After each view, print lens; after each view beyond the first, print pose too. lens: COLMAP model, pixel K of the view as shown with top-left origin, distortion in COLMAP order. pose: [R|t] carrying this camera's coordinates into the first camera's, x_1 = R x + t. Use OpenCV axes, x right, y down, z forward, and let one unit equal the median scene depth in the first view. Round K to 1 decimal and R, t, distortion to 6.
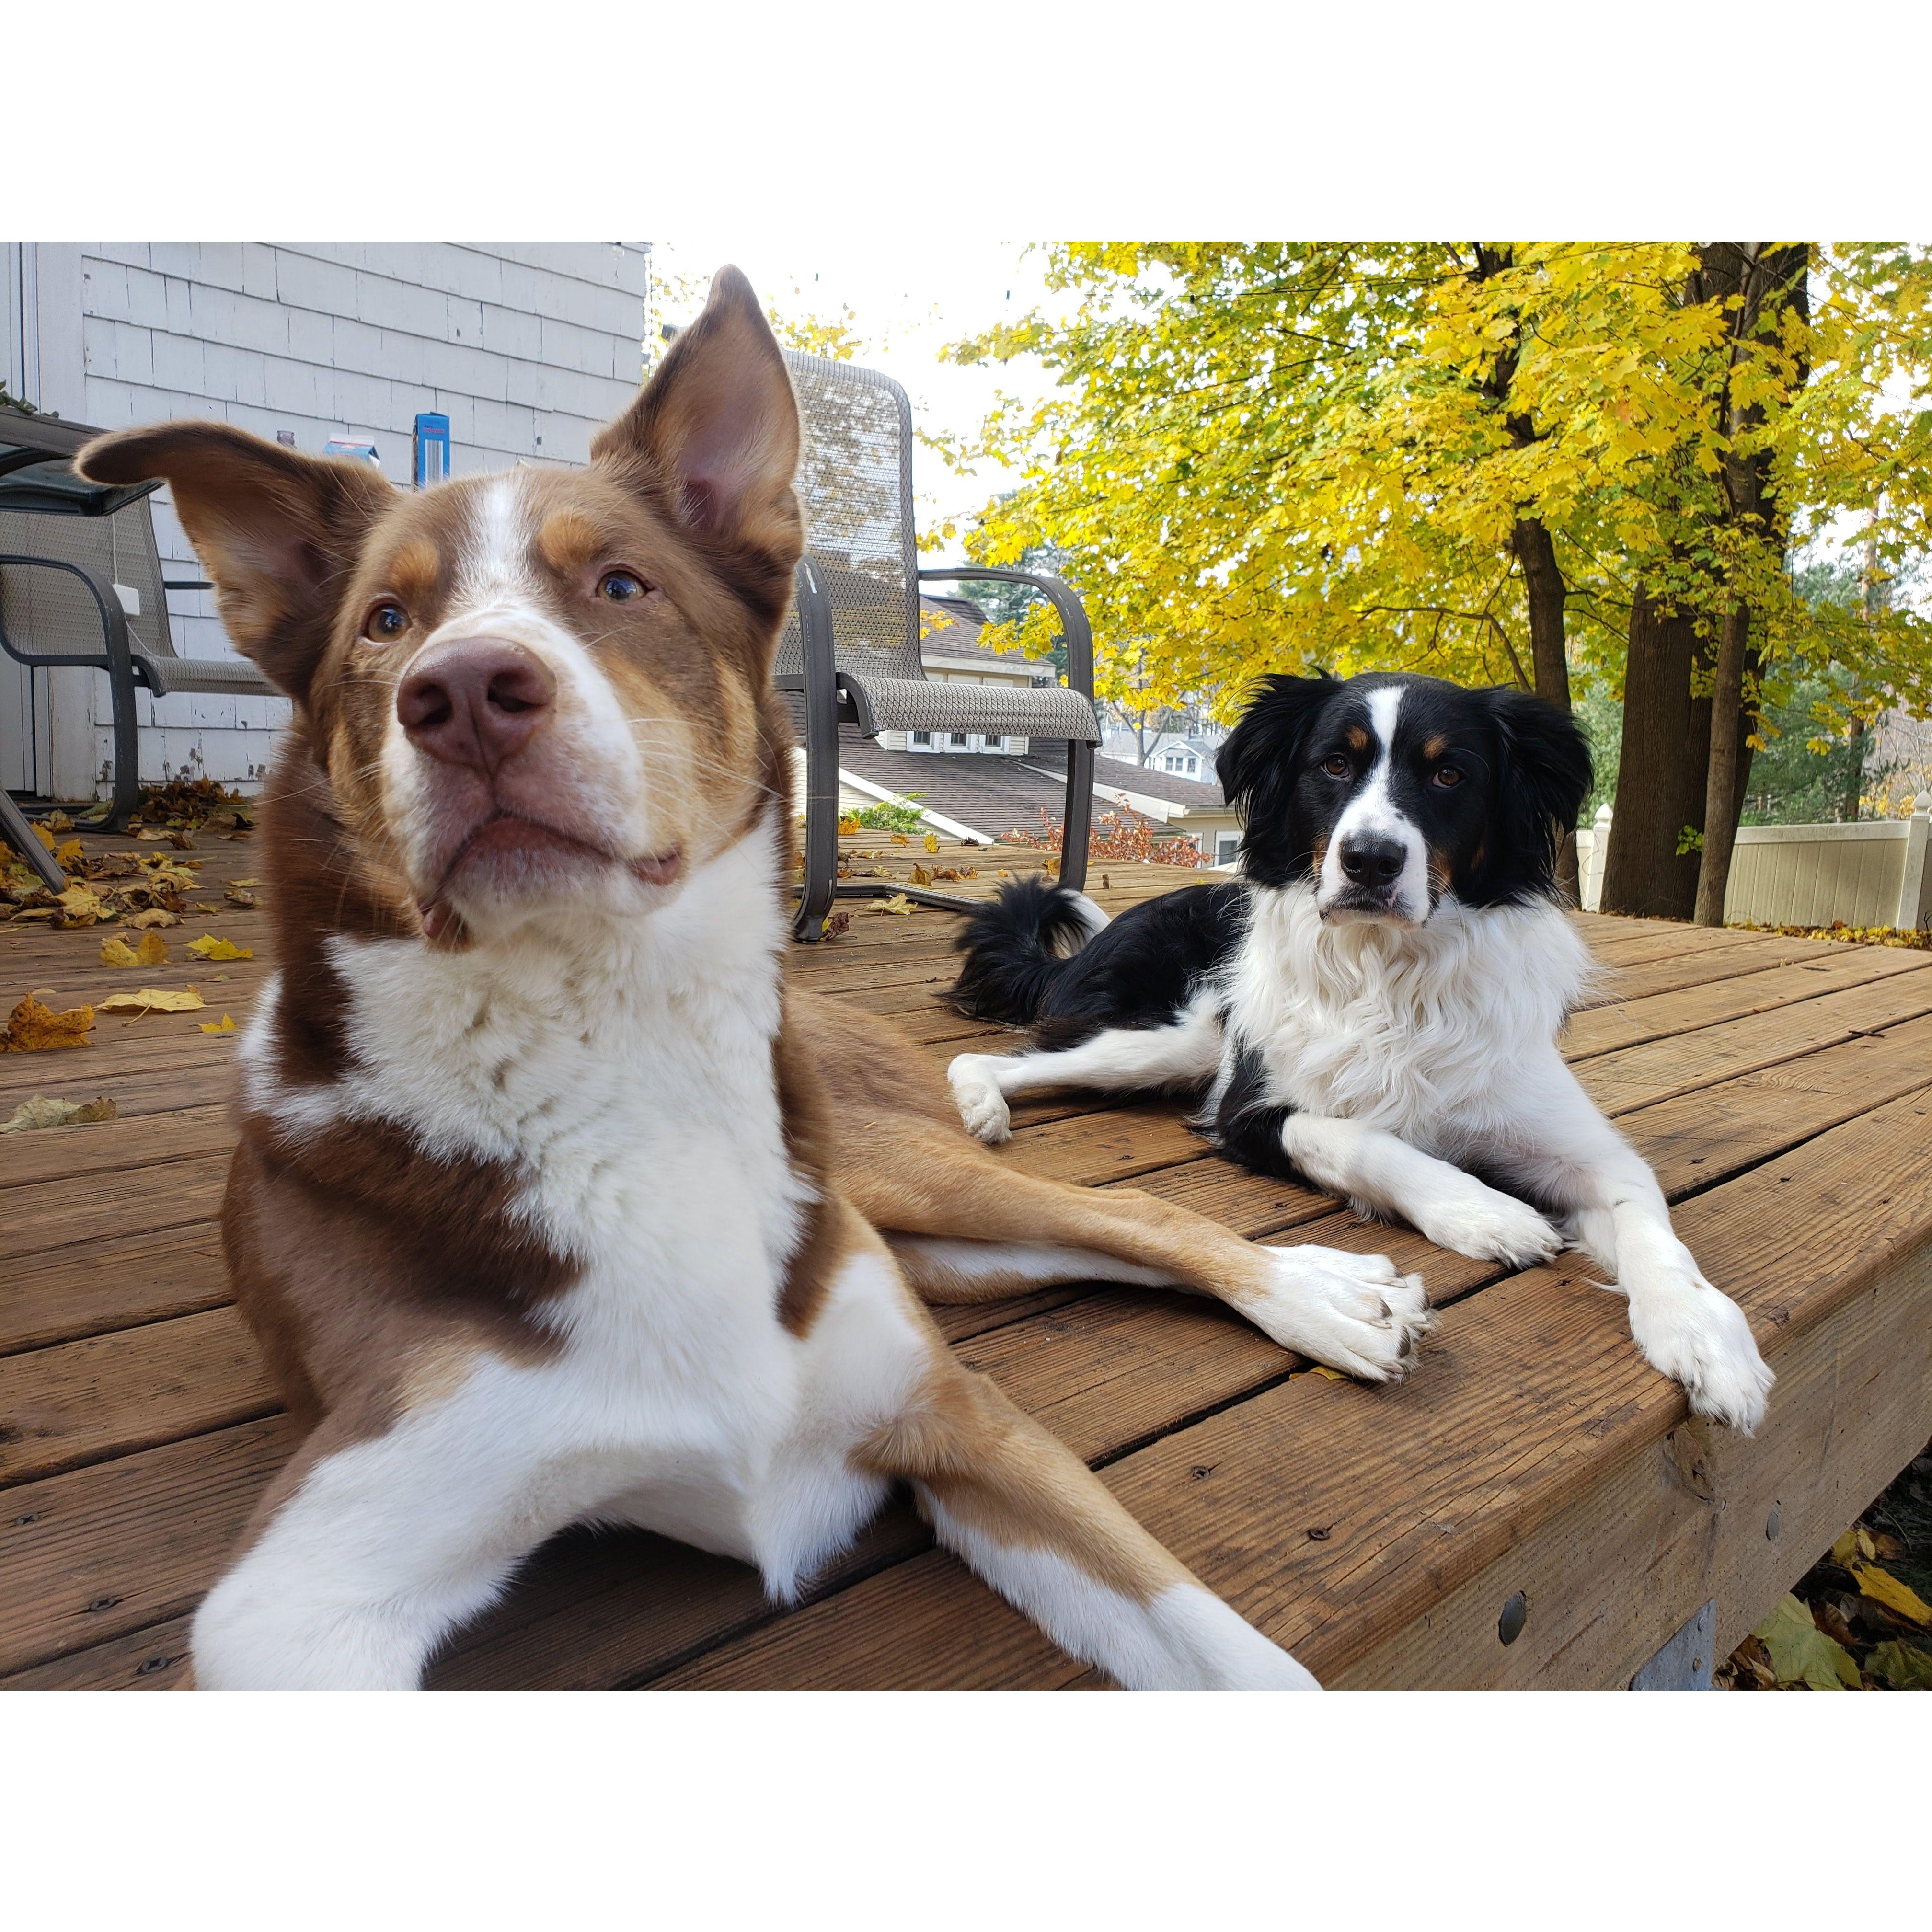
lens RADIAL K [[1382.4, 0, 966.0], [0, 1382.4, 966.0], [0, 0, 1]] dist [0.003625, 0.002490]
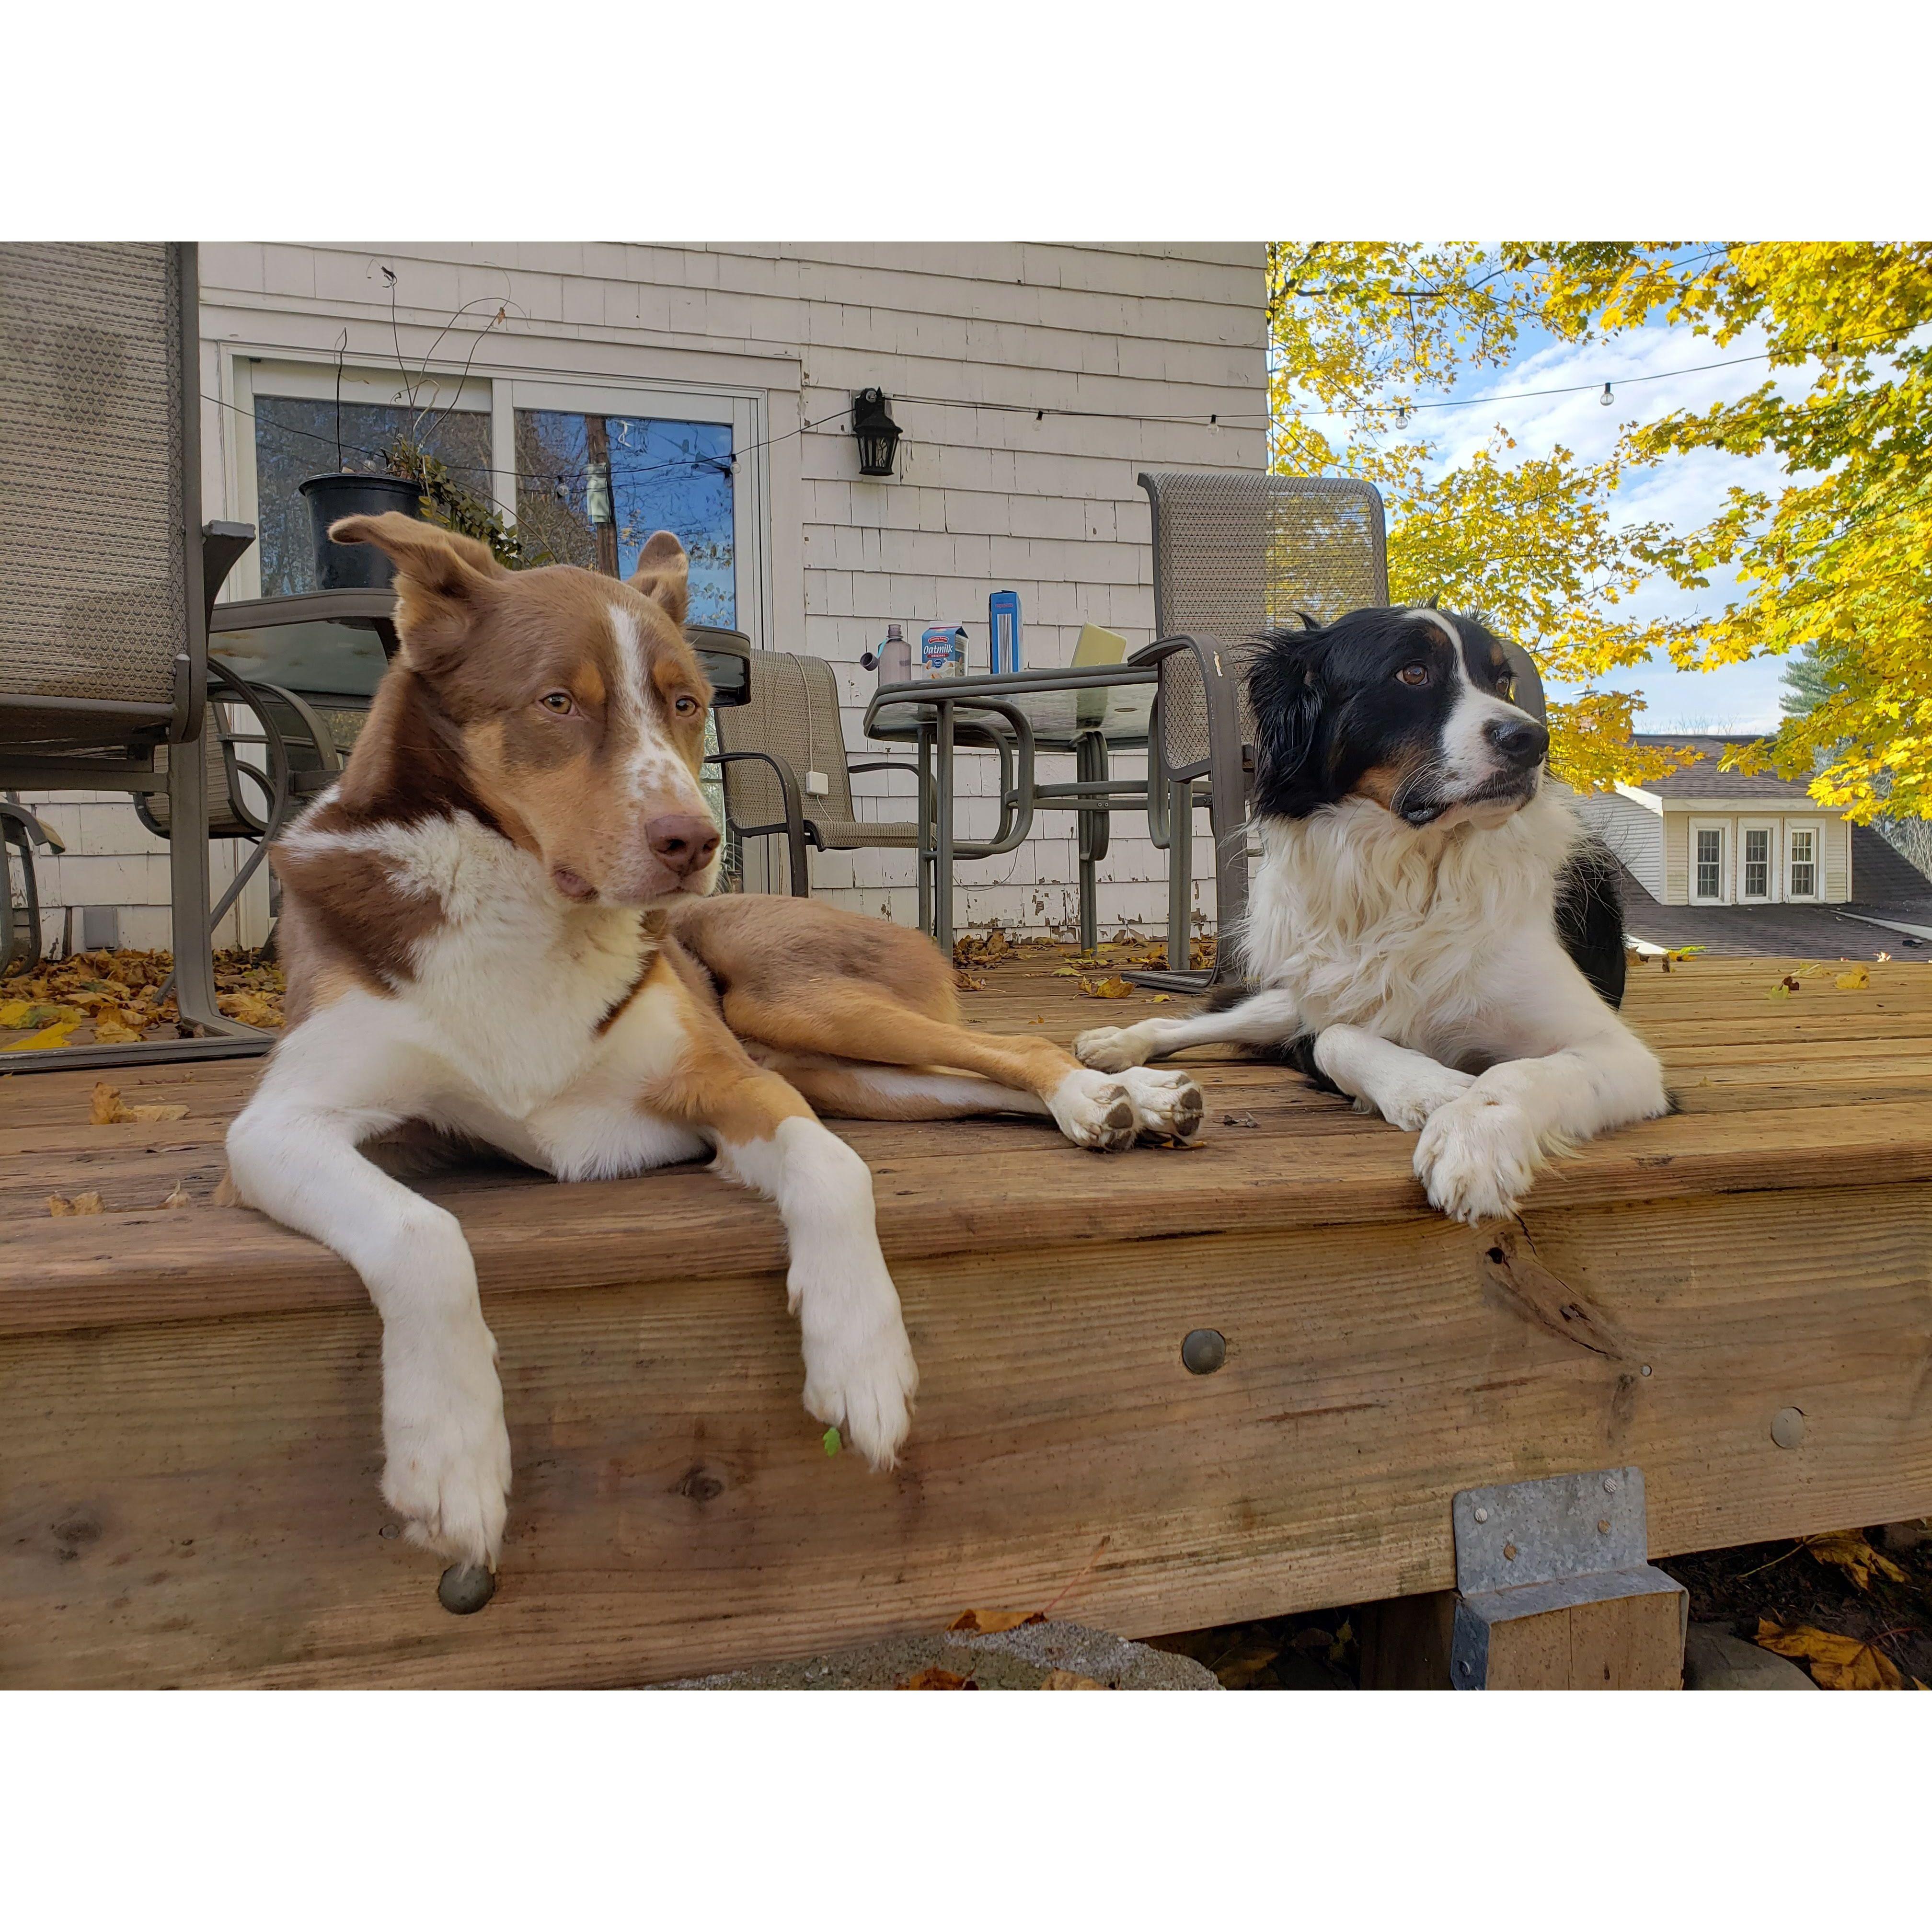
lens RADIAL K [[1382.4, 0, 966.0], [0, 1382.4, 966.0], [0, 0, 1]] dist [0.003625, 0.002490]
pose [[0.864533, -0.042438, -0.500781, 0.161828], [-0.020358, 0.992653, -0.119267, 0.057441], [0.502163, 0.113305, 0.857318, -0.030594]]
